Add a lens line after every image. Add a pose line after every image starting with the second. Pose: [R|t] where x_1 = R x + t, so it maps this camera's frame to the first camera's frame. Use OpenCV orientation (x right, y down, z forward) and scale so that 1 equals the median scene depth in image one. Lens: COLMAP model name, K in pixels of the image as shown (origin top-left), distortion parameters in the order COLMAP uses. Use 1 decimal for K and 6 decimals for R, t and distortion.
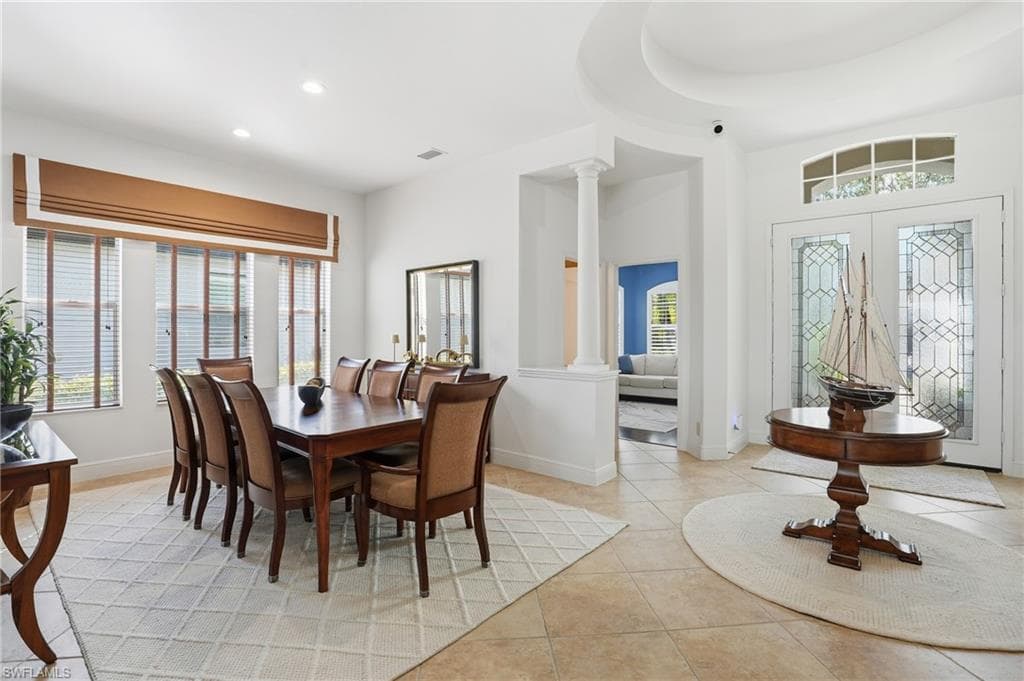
lens RADIAL K [[484.9, 0, 516.9], [0, 484.9, 336.2], [0, 0, 1]] dist [-0.028474, 0.000120]
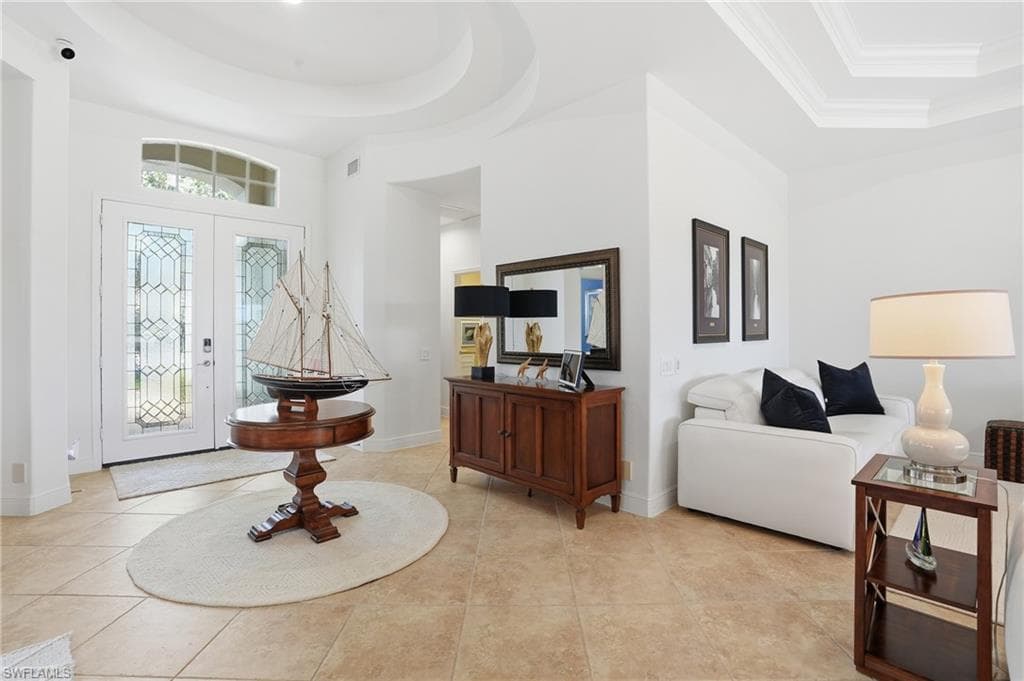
lens RADIAL K [[487.4, 0, 511.1], [0, 487.4, 323.3], [0, 0, 1]] dist [0.000691, 0.000200]
pose [[0.121190, 0.013782, 0.992534, -0.360044], [0.005358, 0.999880, -0.014539, -0.008395], [-0.992615, 0.007080, 0.121102, 0.369288]]
